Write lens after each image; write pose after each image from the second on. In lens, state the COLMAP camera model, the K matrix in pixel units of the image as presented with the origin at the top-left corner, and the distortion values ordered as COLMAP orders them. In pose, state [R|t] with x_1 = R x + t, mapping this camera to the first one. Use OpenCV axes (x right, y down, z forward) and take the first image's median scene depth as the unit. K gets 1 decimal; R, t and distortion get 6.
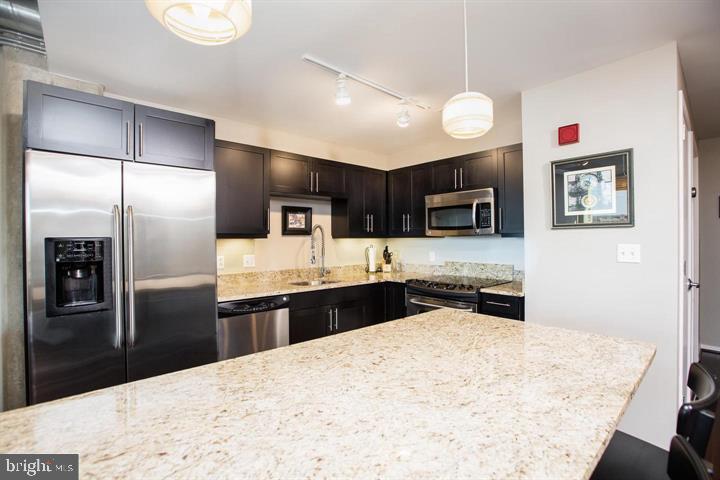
lens RADIAL K [[331.4, 0, 360.5], [0, 331.4, 240.6], [0, 0, 1]] dist [-0.048176, 0.014221]
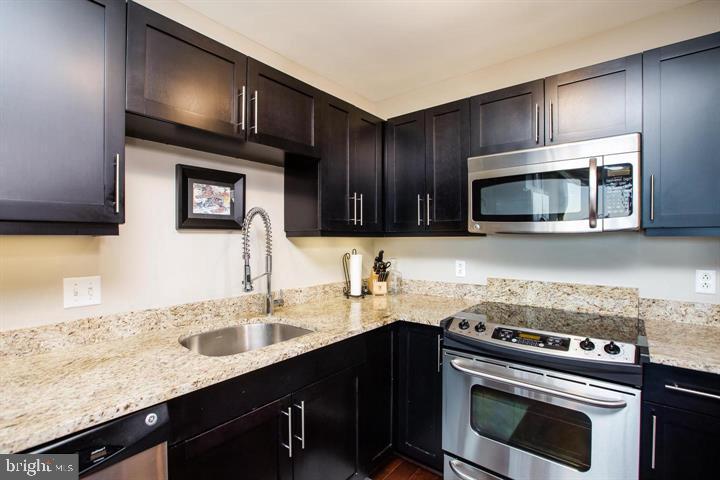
lens RADIAL K [[331.4, 0, 358.0], [0, 331.4, 242.9], [0, 0, 1]] dist [-0.048176, 0.014221]
pose [[0.987891, 0.001307, 0.155146, -0.063819], [-0.002134, 0.999984, 0.005166, -0.000832], [-0.155137, -0.005434, 0.987878, 0.545597]]
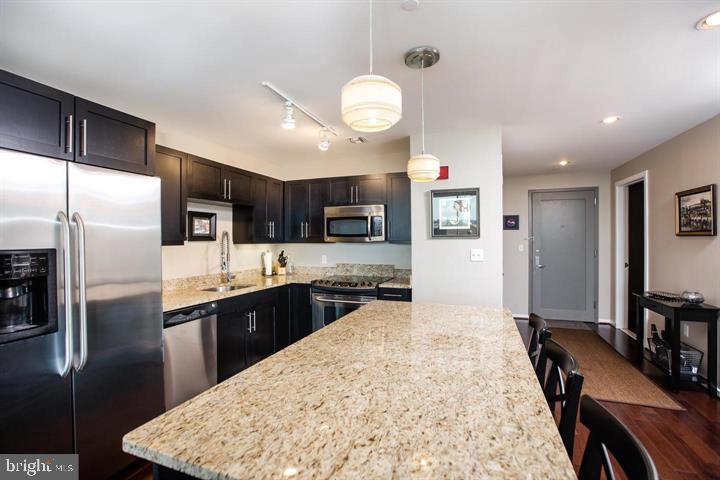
lens RADIAL K [[331.4, 0, 357.7], [0, 331.4, 241.3], [0, 0, 1]] dist [-0.048176, 0.014221]
pose [[0.887131, 0.000221, 0.461517, -0.251771], [0.000546, 0.999999, -0.001529, -0.015509], [-0.461517, 0.001609, 0.887130, -0.081393]]
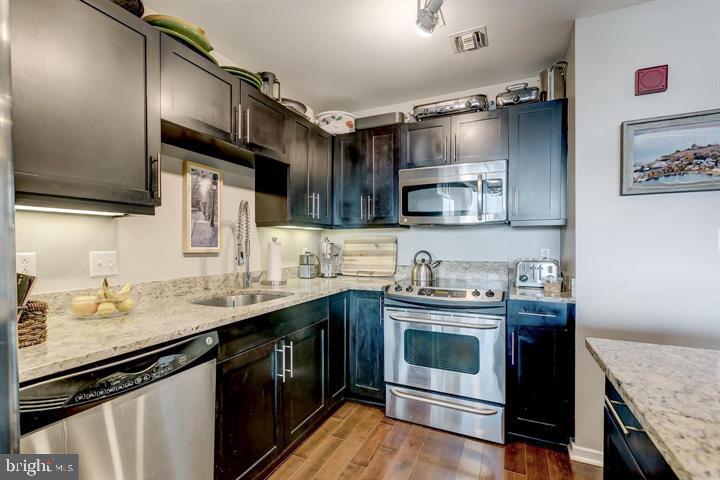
lens RADIAL K [[327.5, 0, 359.6], [0, 327.5, 245.8], [0, 0, 1]] dist [-0.001124, 0.001015]
pose [[0.917691, 0.000982, 0.397294, -0.181903], [-0.001659, 0.999998, 0.001360, 0.033741], [-0.397292, -0.001907, 0.917690, 0.402903]]
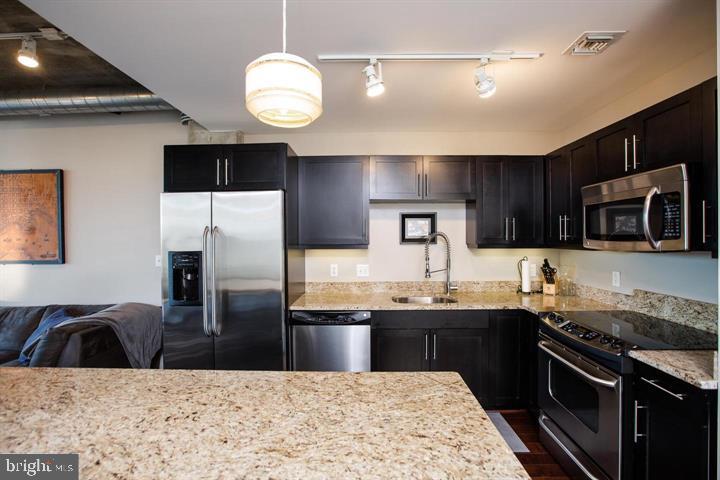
lens RADIAL K [[335.1, 0, 360.6], [0, 335.1, 242.4], [0, 0, 1]] dist [-0.030017, 0.006816]
pose [[0.734901, 0.010044, -0.678100, 0.342962], [-0.002078, 0.999919, 0.012560, -0.035777], [0.678171, -0.007821, 0.734862, 0.240660]]
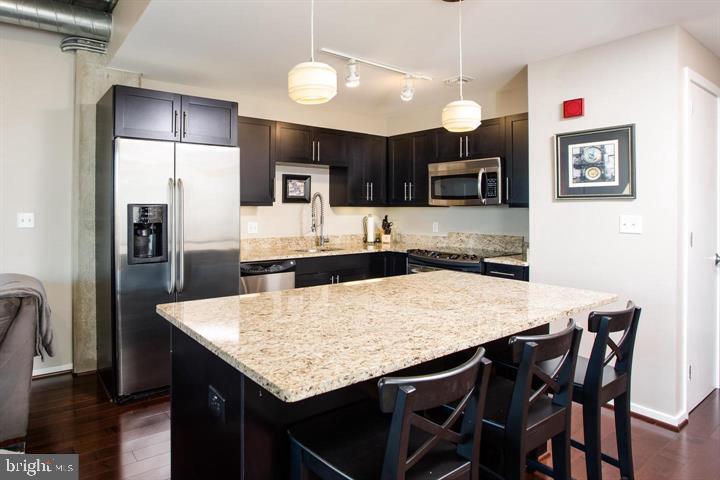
lens RADIAL K [[424.2, 0, 274.8], [0, 424.2, 208.7], [0, 0, 1]] dist [-0.050833, 0.010793]
pose [[0.987568, 0.011507, -0.156768, -0.058757], [-0.011664, 0.999932, -0.000078, 0.001434], [0.156757, 0.001905, 0.987635, -0.310221]]
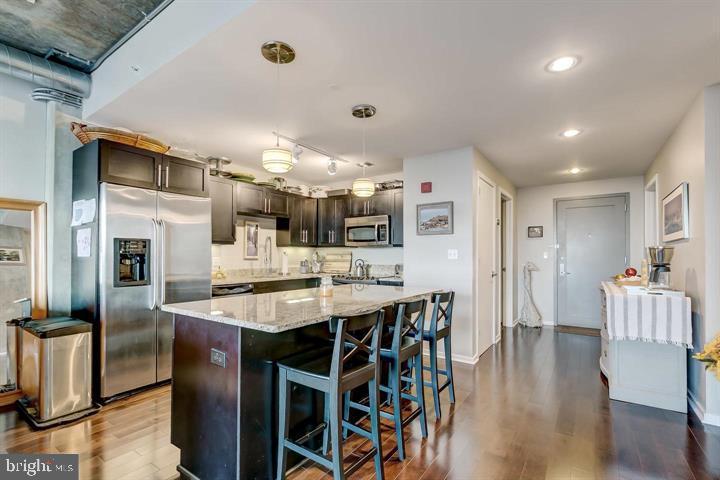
lens RADIAL K [[327.5, 0, 356.3], [0, 327.5, 247.6], [0, 0, 1]] dist [-0.001124, 0.001015]
pose [[0.971739, 0.016023, 0.235512, -0.098475], [-0.009381, 0.999527, -0.029295, 0.037619], [-0.235870, 0.026258, 0.971430, -0.435610]]
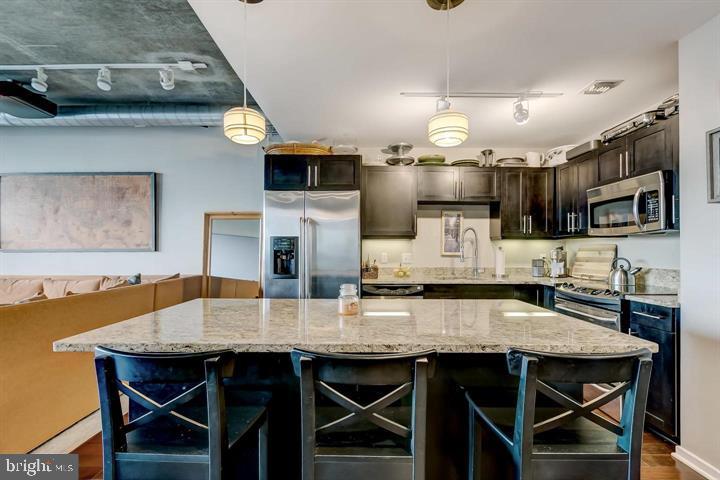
lens RADIAL K [[331.8, 0, 363.5], [0, 331.8, 247.1], [0, 0, 1]] dist [0.006982, -0.001096]
pose [[0.756646, 0.001176, -0.653824, 0.350318], [-0.008793, 0.999926, -0.008377, 0.031127], [0.653765, 0.012088, 0.756601, -0.056327]]
